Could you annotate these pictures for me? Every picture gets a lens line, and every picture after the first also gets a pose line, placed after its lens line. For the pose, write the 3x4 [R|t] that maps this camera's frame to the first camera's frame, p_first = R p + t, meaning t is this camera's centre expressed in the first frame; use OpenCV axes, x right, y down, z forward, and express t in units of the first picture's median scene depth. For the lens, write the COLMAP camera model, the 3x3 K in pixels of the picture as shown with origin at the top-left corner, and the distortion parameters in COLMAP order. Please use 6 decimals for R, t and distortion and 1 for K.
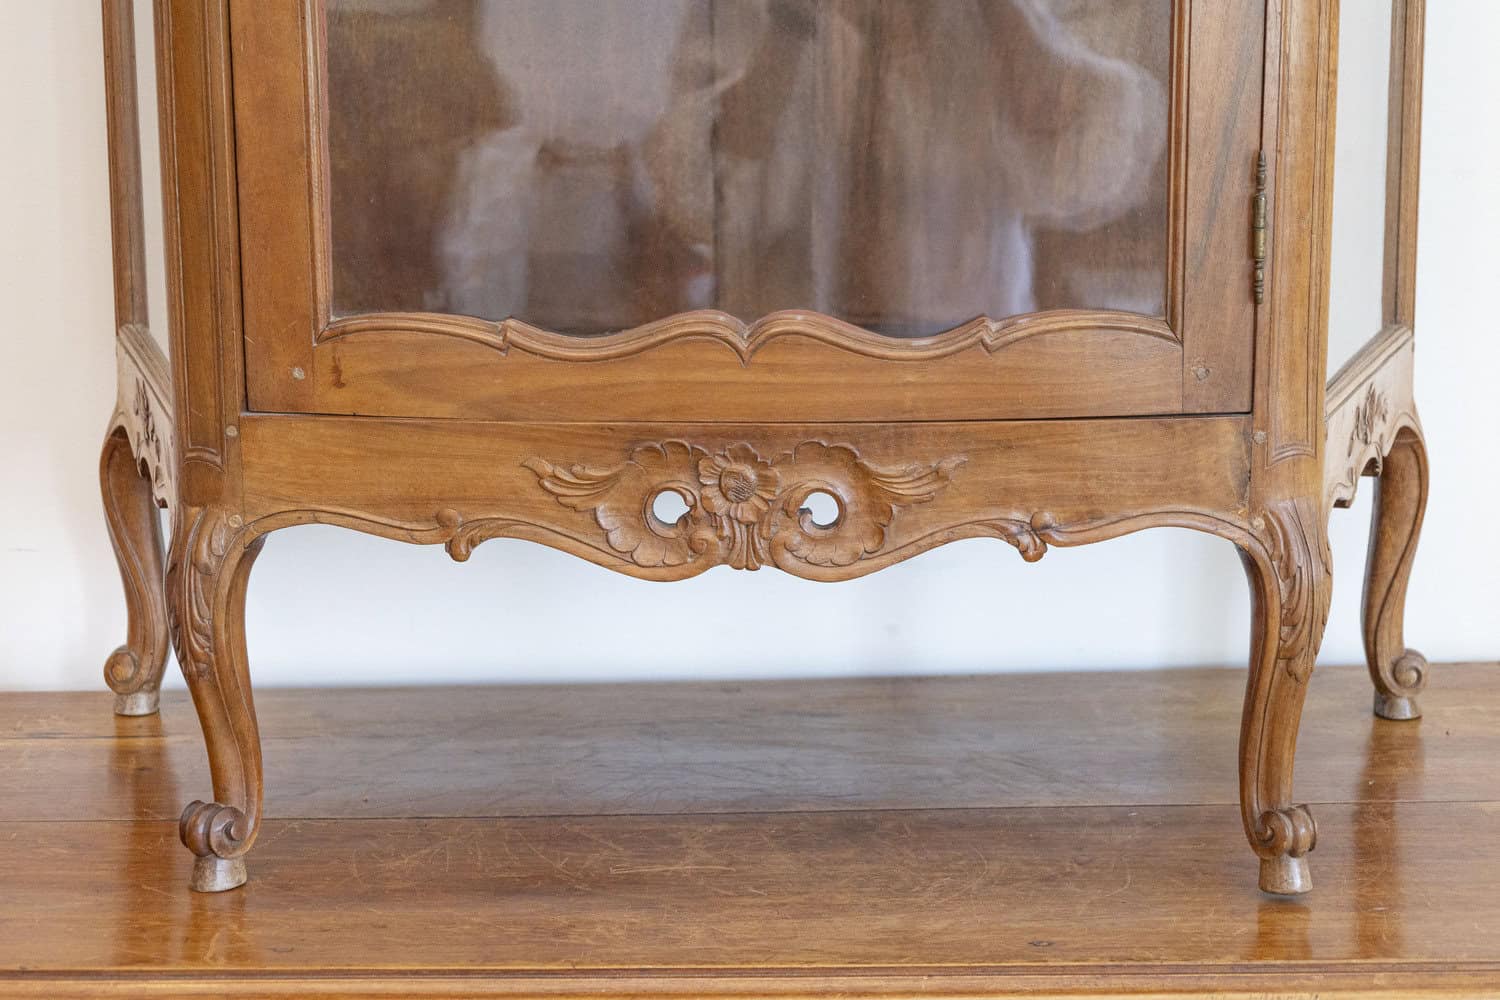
lens RADIAL K [[3121.7, 0, 750.0], [0, 3121.7, 500.0], [0, 0, 1]] dist [0.011530, -0.102098]
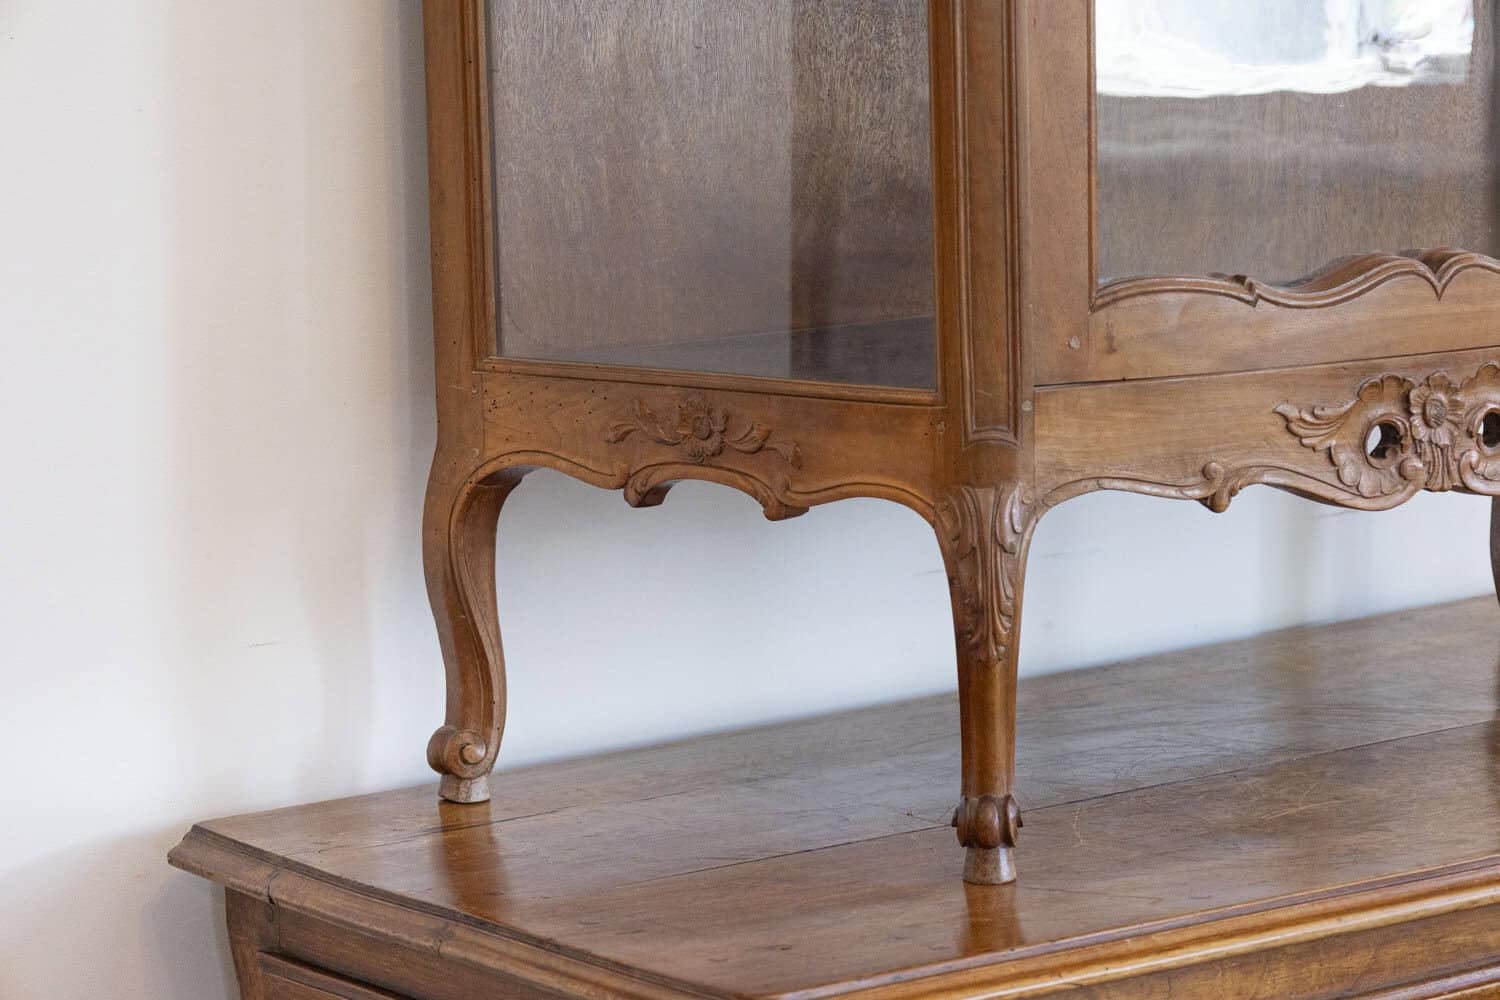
lens RADIAL K [[4534.3, 0, 750.0], [0, 4534.3, 500.0], [0, 0, 1]] dist [0.071967, 1.754432]
pose [[0.834263, -0.099093, 0.542389, -1.023073], [0.129518, 0.991412, -0.018087, 0.022426], [-0.535939, 0.085339, 0.839933, -0.172162]]
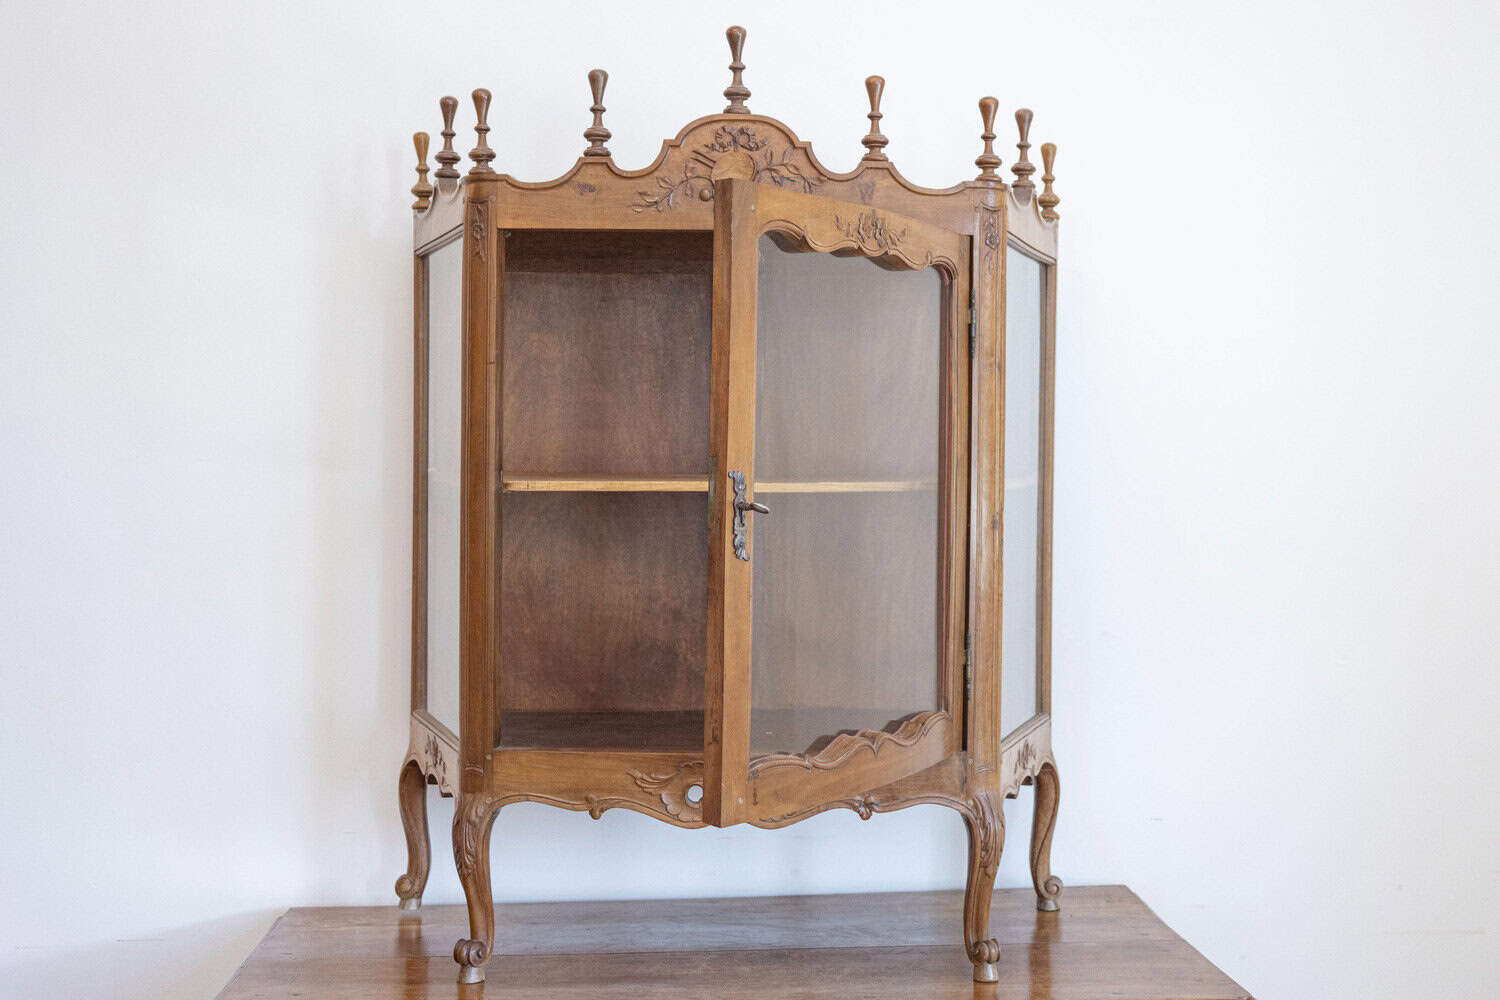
lens RADIAL K [[2030.0, 0, 815.5], [0, 2030.0, 499.7], [0, 0, 1]] dist [0.016002, 0.017457]
pose [[0.998026, 0.012858, 0.061464, -0.031490], [-0.002354, 0.985785, -0.167997, 0.036564], [-0.062750, 0.167521, 0.983869, -0.397017]]
